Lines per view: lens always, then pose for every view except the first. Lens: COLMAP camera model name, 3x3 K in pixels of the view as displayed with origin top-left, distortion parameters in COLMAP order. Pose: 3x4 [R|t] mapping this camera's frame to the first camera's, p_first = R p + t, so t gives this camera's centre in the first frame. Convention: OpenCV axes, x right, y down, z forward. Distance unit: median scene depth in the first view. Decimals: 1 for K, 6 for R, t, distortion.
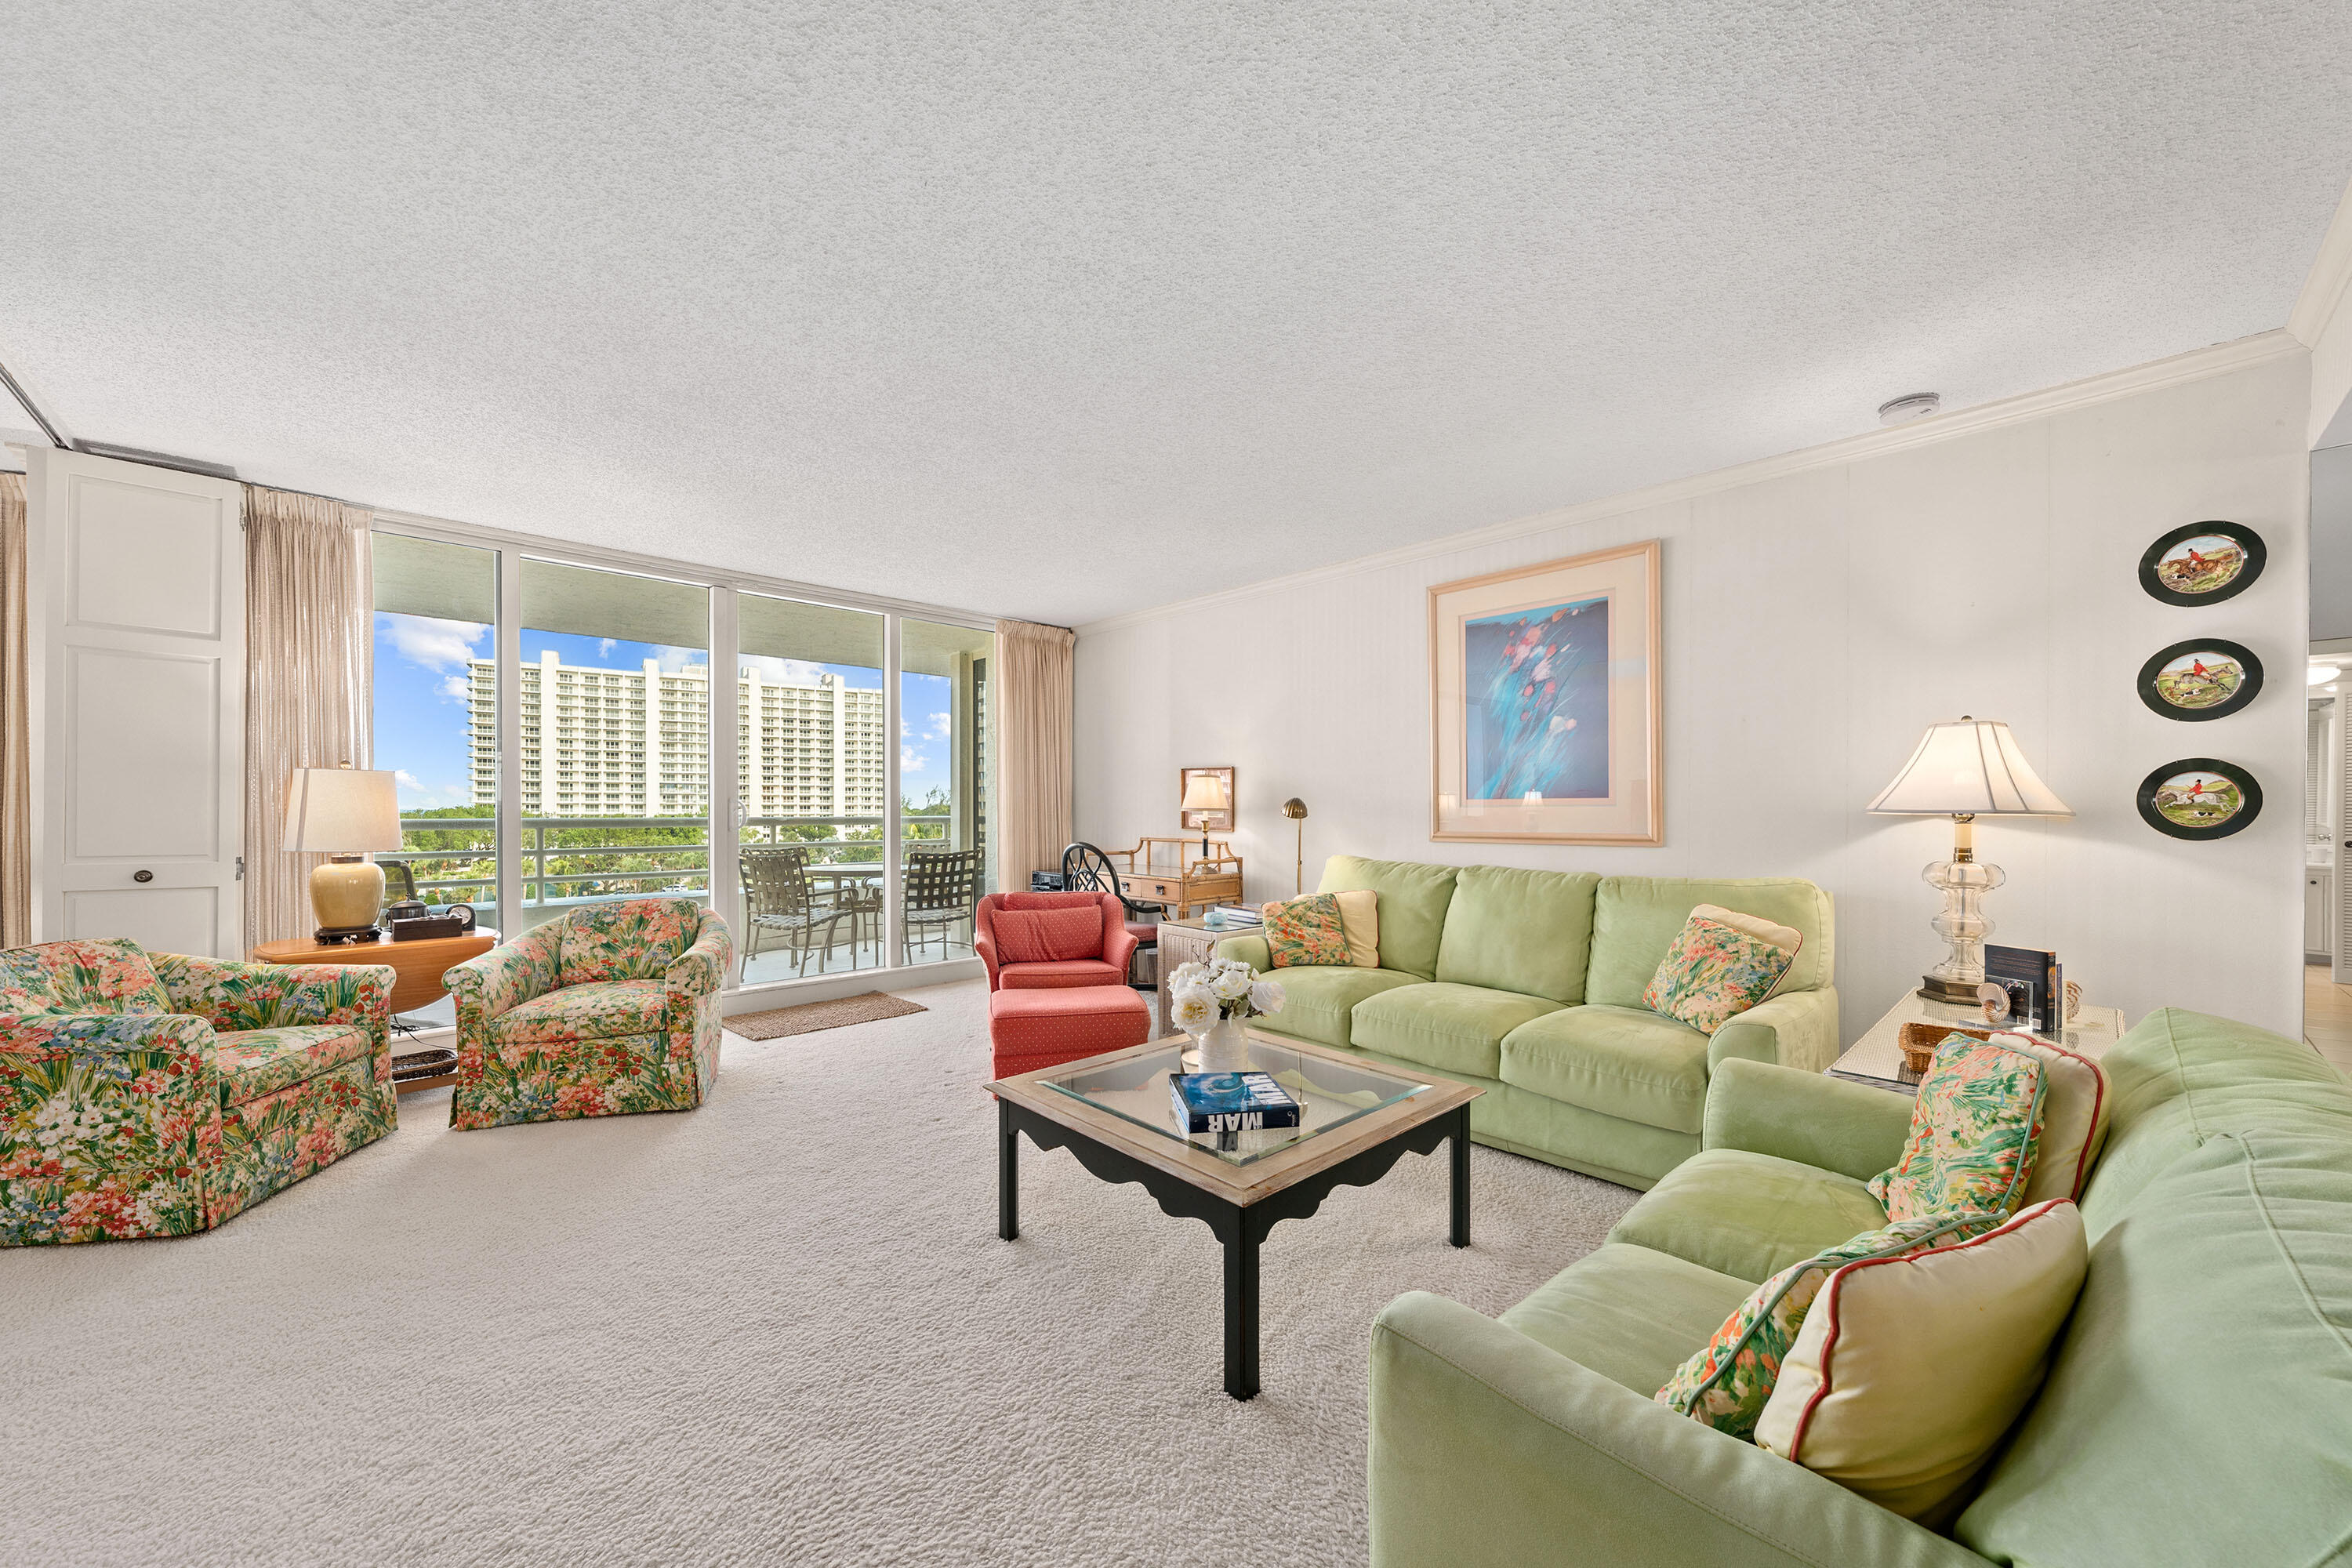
lens RADIAL K [[848.7, 0, 1183.1], [0, 848.7, 812.6], [0, 0, 1]] dist [-0.001765, 0.000038]
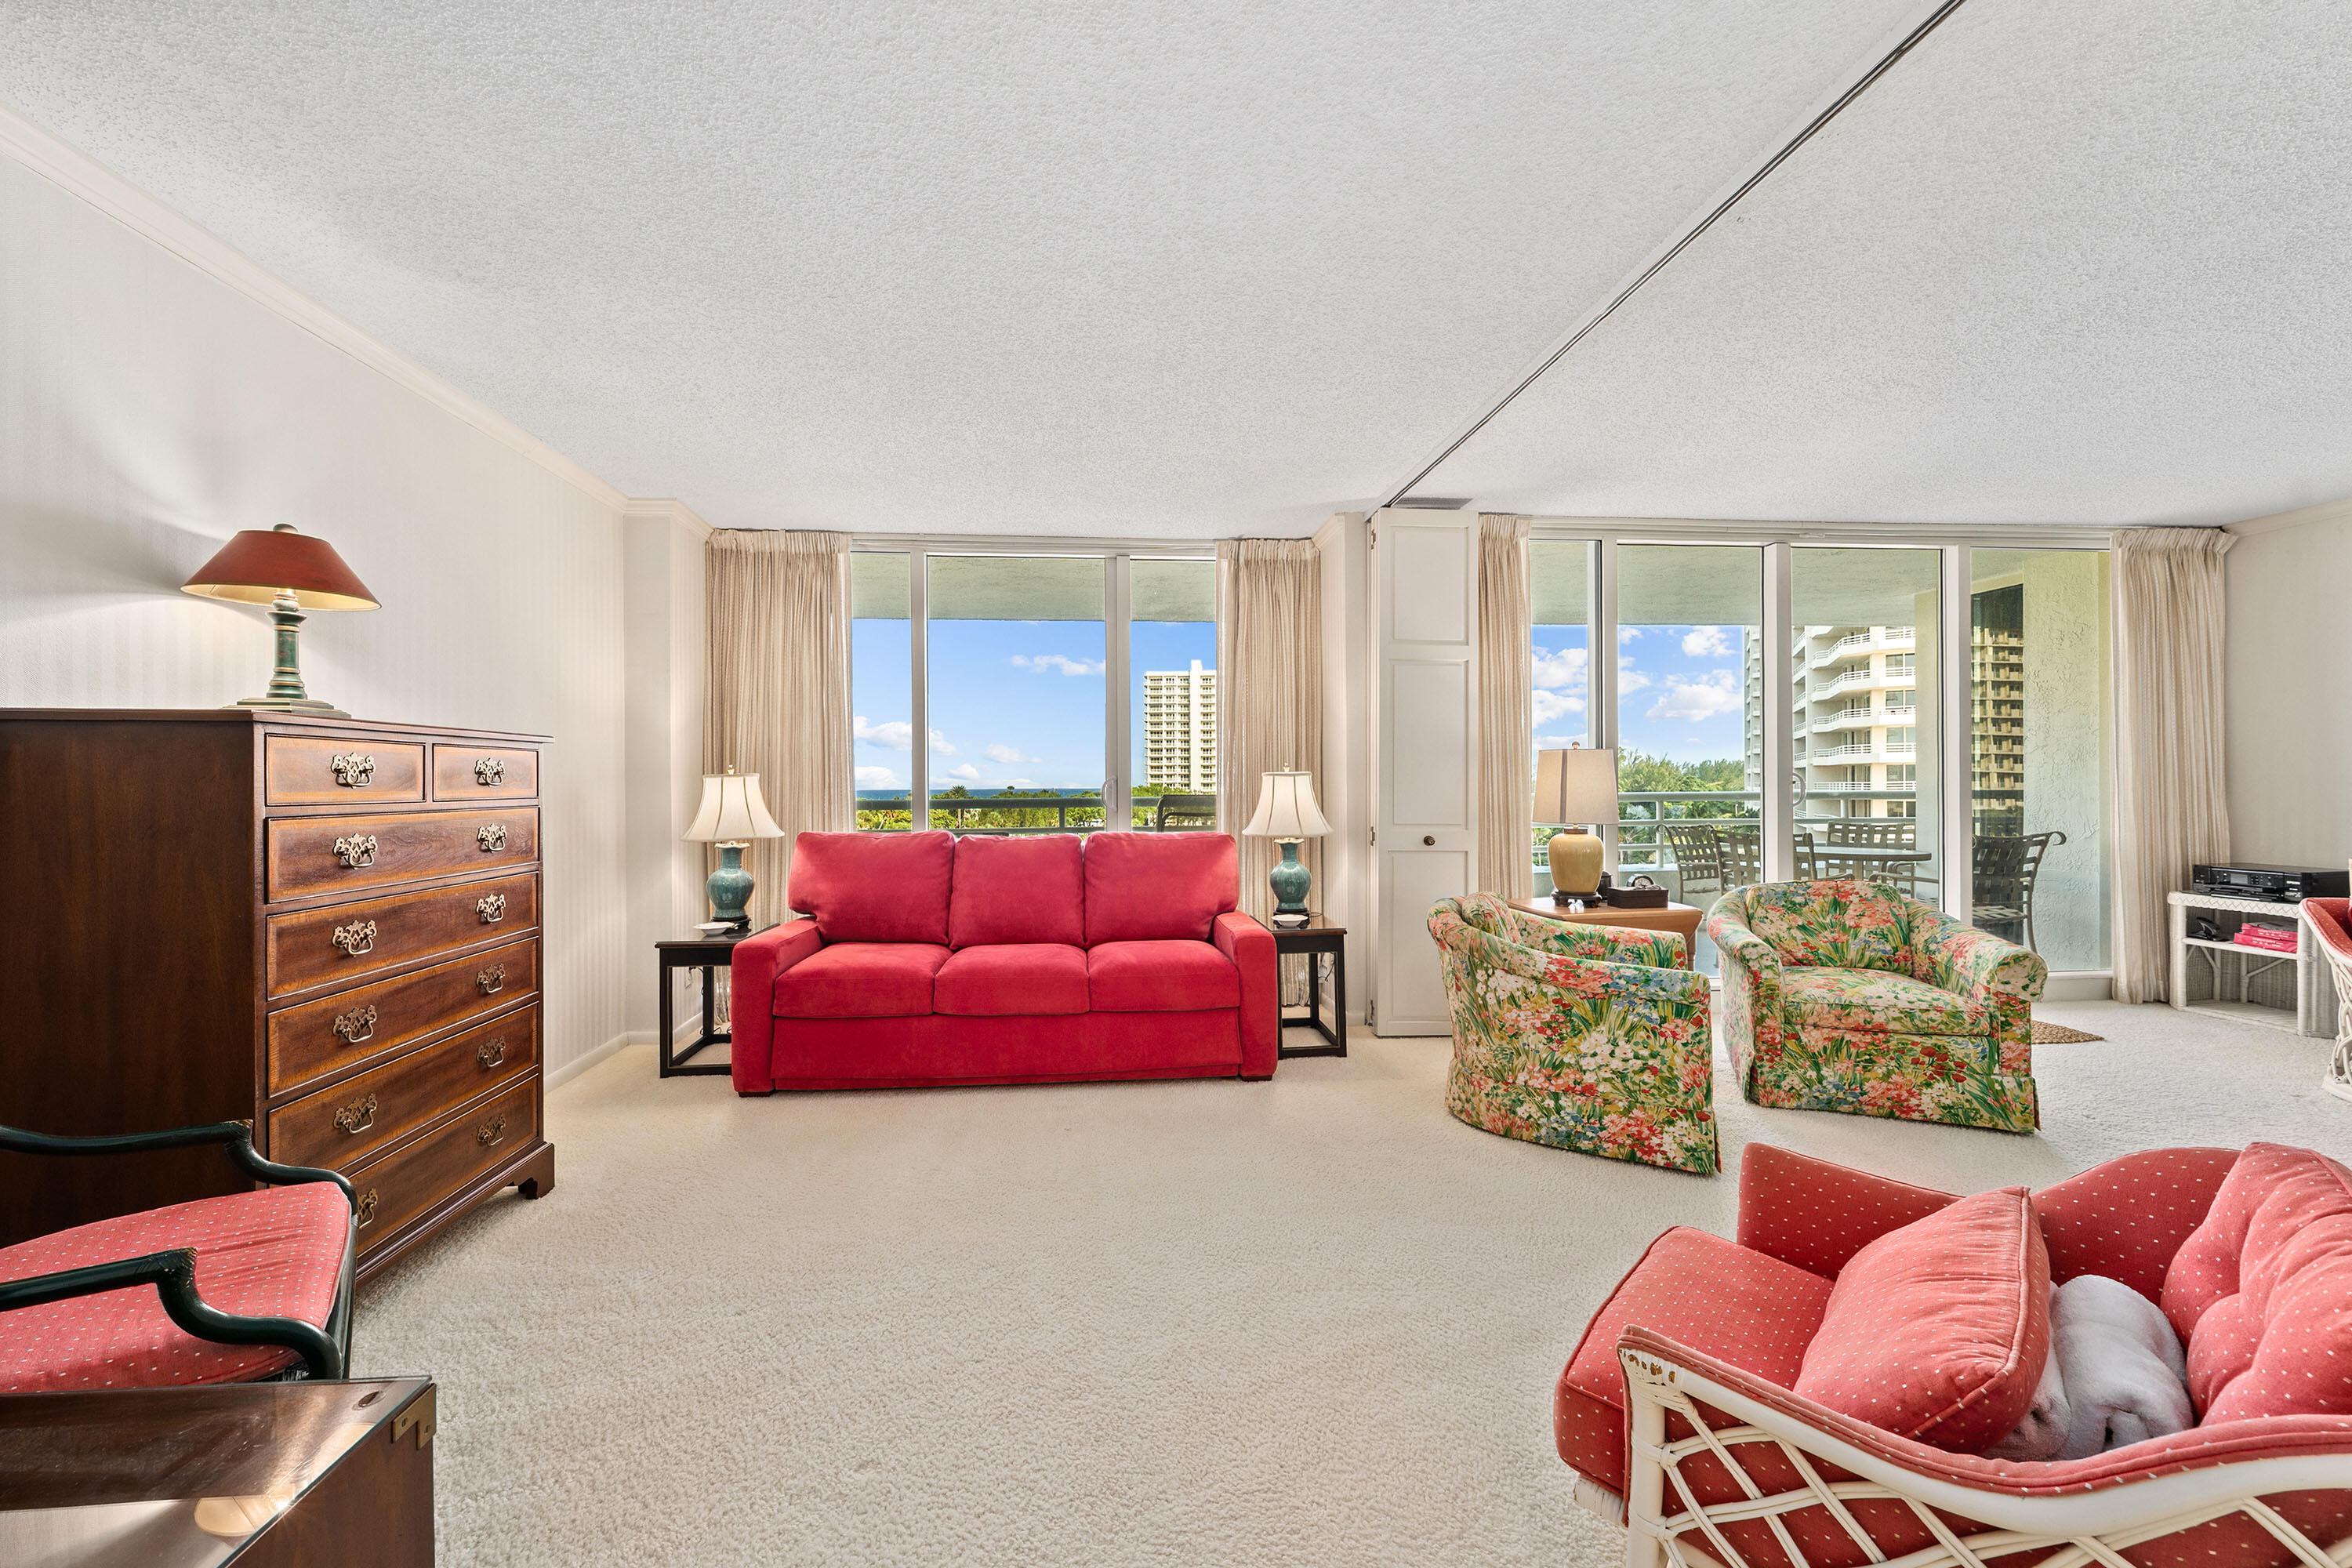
lens RADIAL K [[848.7, 0, 1162.8], [0, 848.7, 784.7], [0, 0, 1]] dist [-0.001765, 0.000038]
pose [[0.785871, -0.009755, -0.618313, -0.747536], [0.006964, 0.999952, -0.006925, -0.001153], [0.618351, 0.001136, 0.785901, -0.210982]]
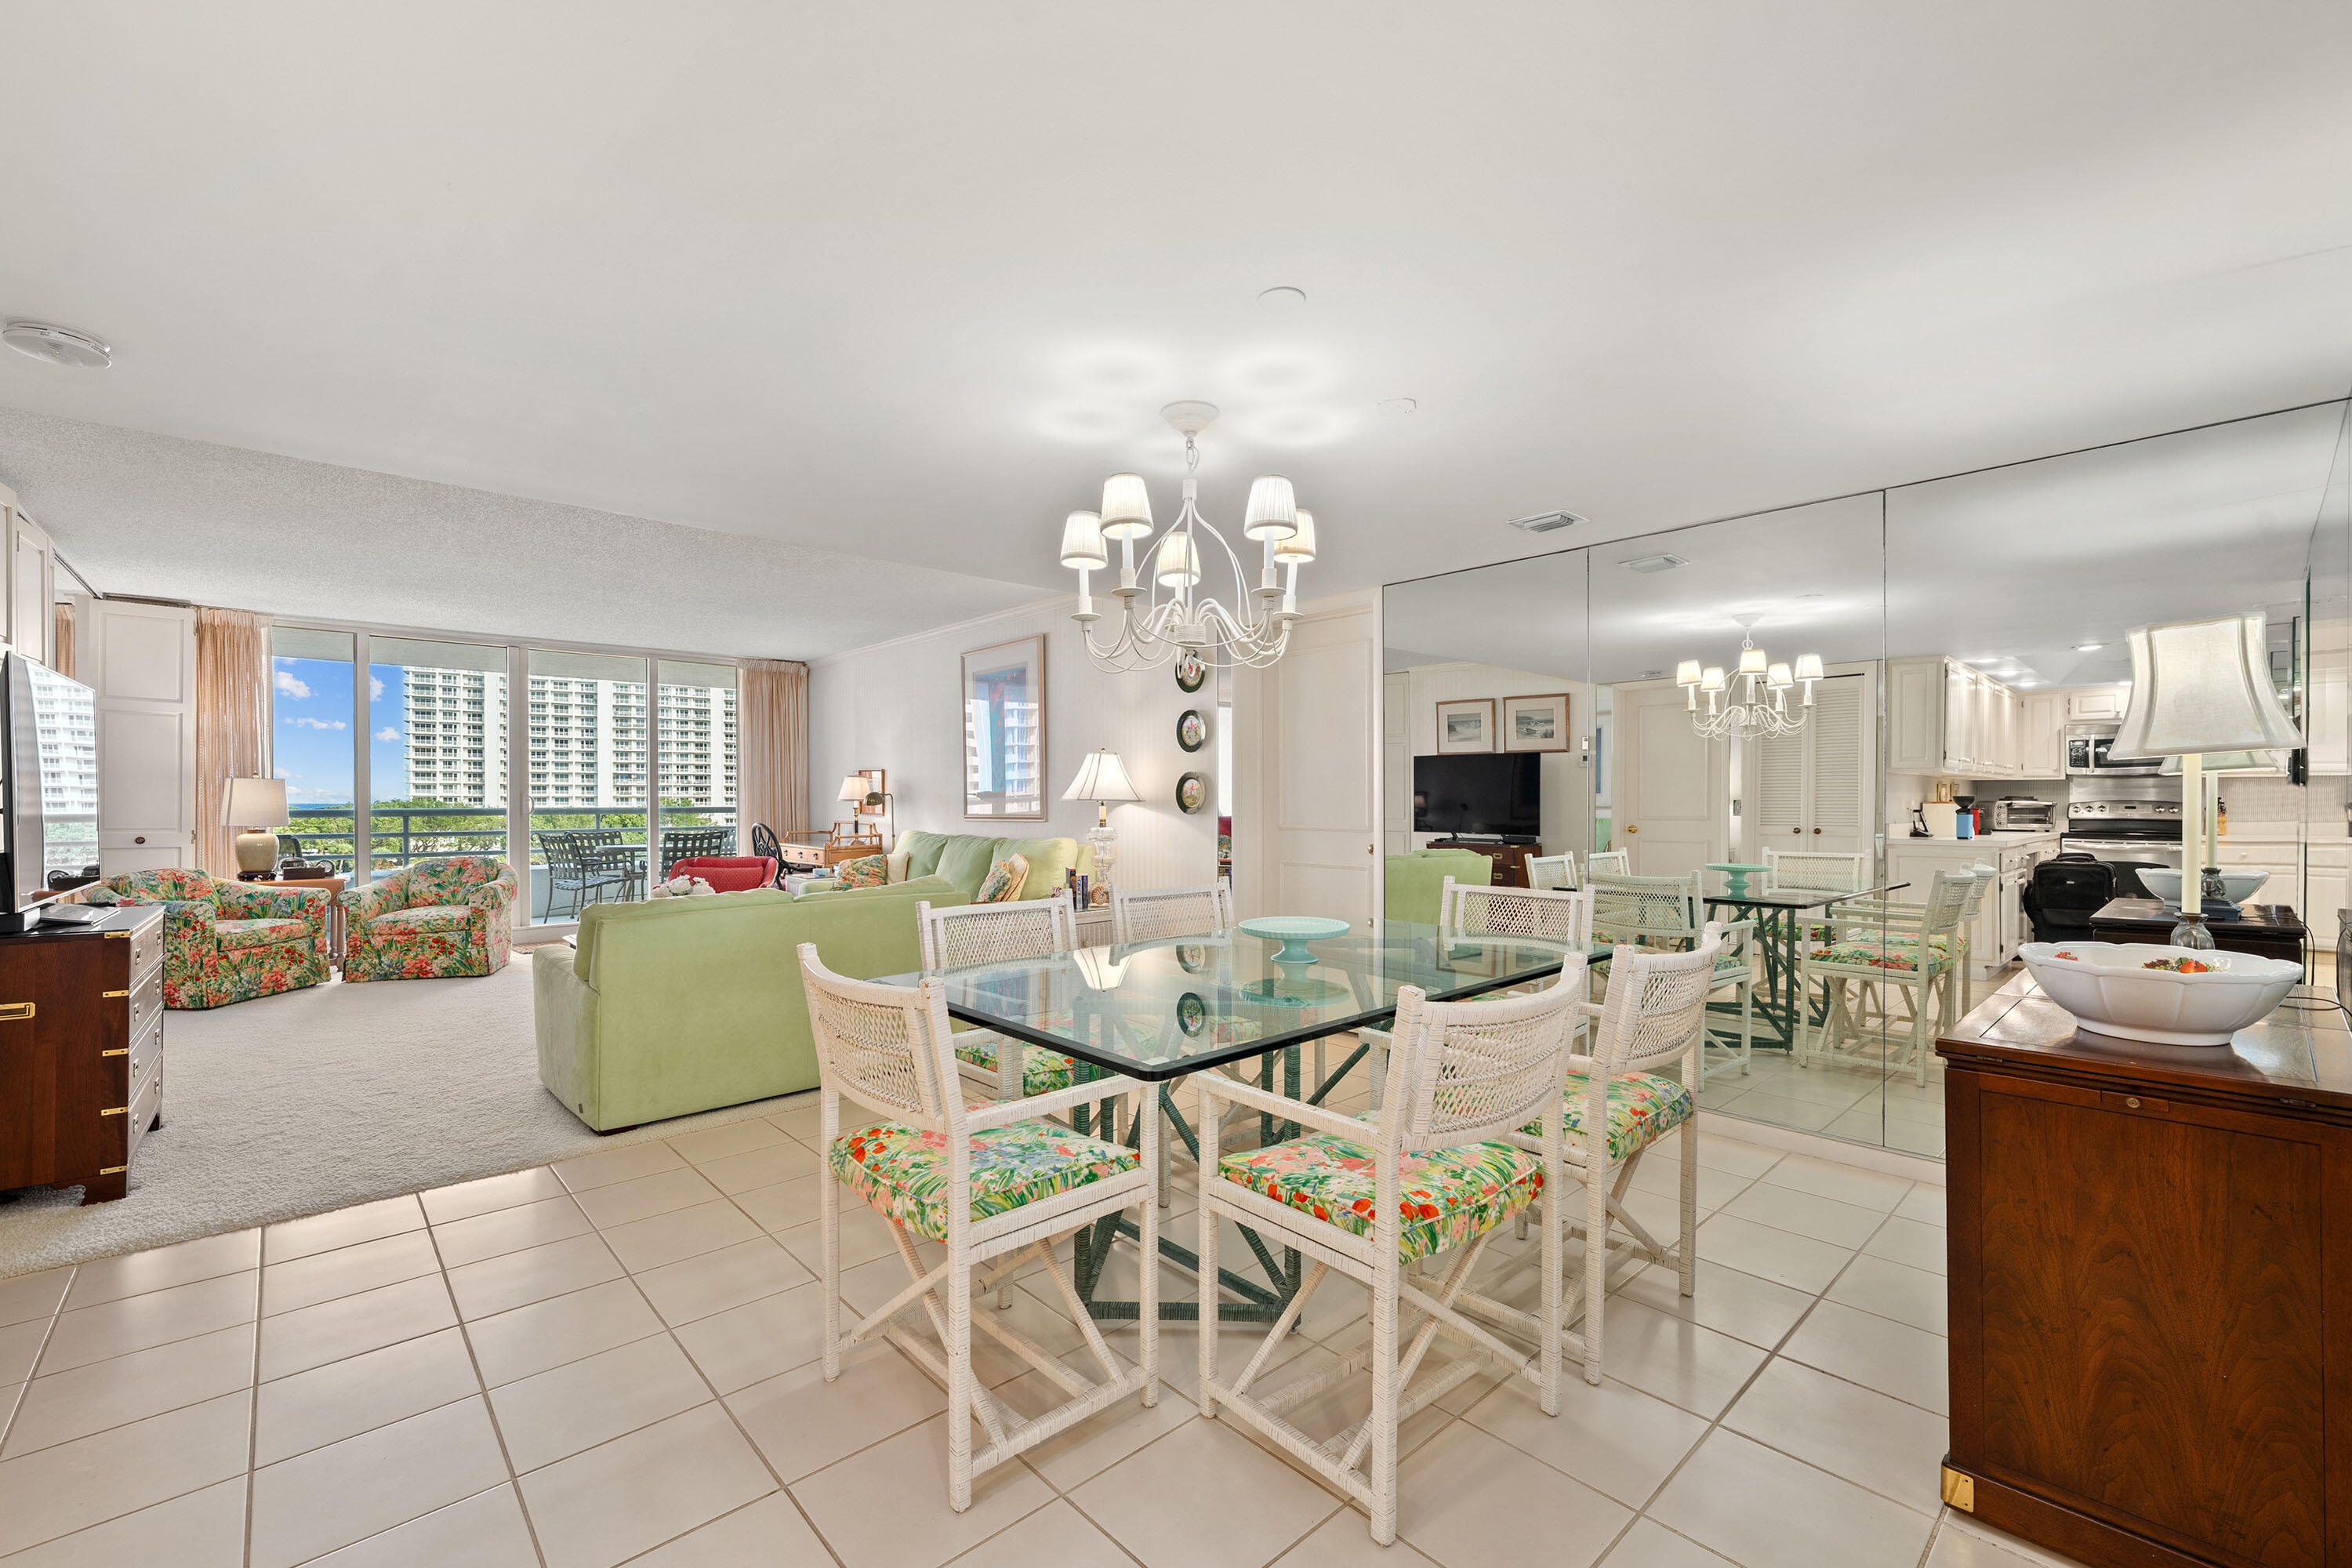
lens RADIAL K [[971.1, 0, 1178.1], [0, 971.1, 808.5], [0, 0, 1]] dist [0.001435, 0.000635]
pose [[0.999478, -0.001655, -0.032264, 0.923056], [0.001761, 0.999993, 0.003265, 0.006831], [0.032258, -0.003320, 0.999474, -0.889416]]
